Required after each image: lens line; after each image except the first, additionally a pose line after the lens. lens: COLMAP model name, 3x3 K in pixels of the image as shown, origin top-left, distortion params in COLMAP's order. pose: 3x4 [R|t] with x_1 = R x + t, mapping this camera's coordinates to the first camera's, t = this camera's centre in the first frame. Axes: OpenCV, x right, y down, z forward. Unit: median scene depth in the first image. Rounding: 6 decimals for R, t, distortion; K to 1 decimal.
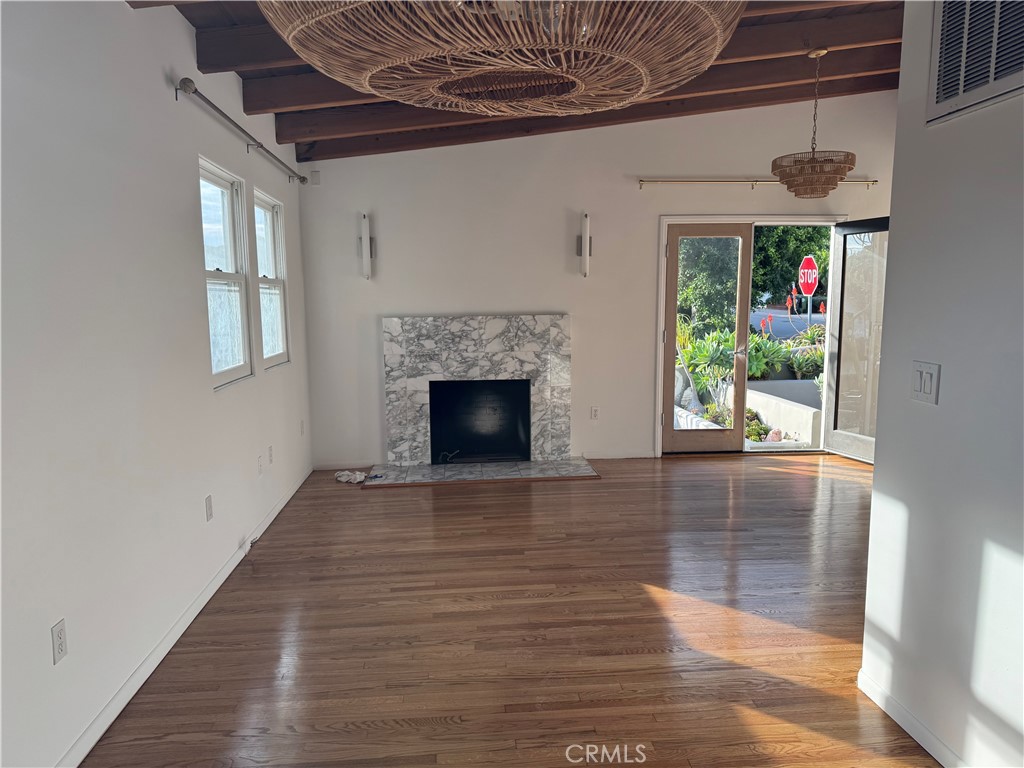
lens RADIAL K [[723.5, 0, 512.0], [0, 723.5, 384.0], [0, 0, 1]] dist [0.125949, -0.196039]
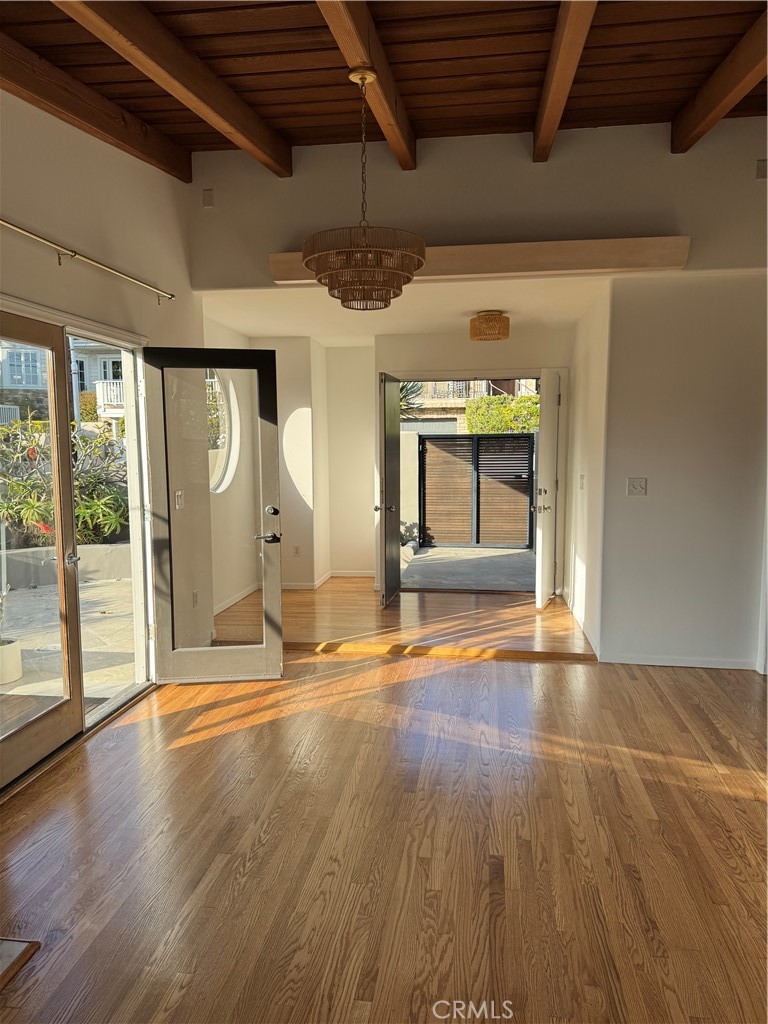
lens RADIAL K [[723.5, 0, 381.5], [0, 723.5, 519.4], [0, 0, 1]] dist [0.125949, -0.196039]
pose [[0.240670, -0.098532, 0.965593, -0.162144], [0.117953, 0.990430, 0.071667, -0.084722], [-0.963413, 0.096647, 0.249989, 0.633973]]
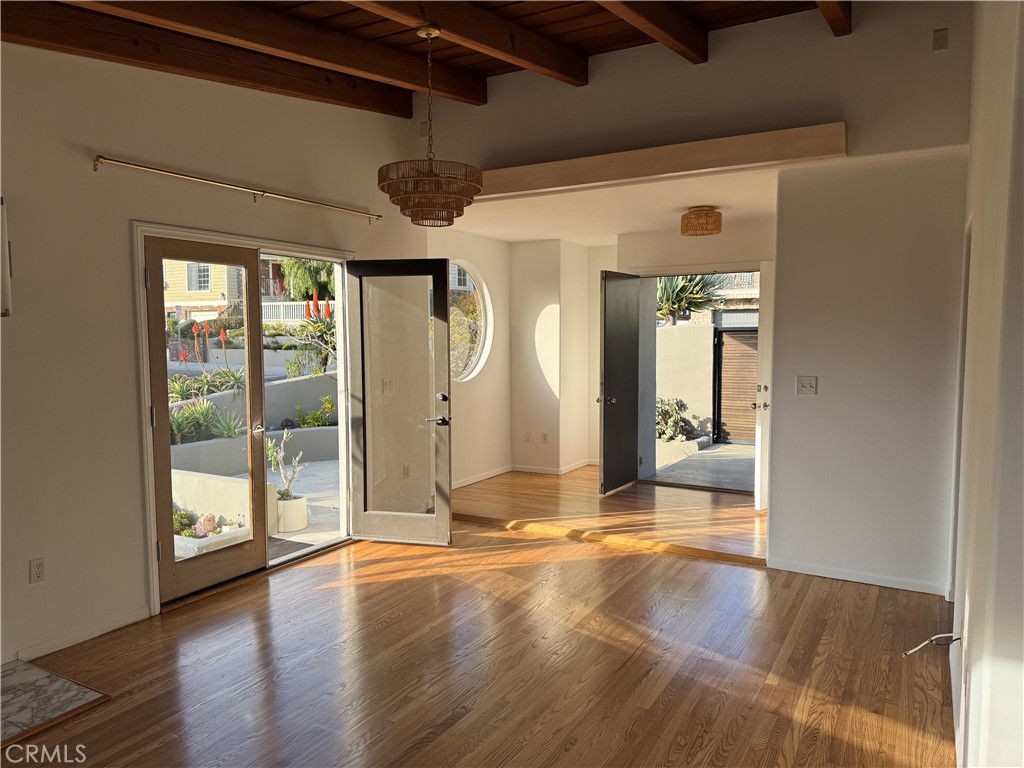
lens RADIAL K [[723.5, 0, 512.0], [0, 723.5, 384.0], [0, 0, 1]] dist [0.125949, -0.196039]
pose [[0.582208, -0.052685, 0.811331, -0.116155], [0.097679, 0.995203, -0.005469, -0.058590], [-0.807151, 0.082434, 0.584562, 0.385057]]
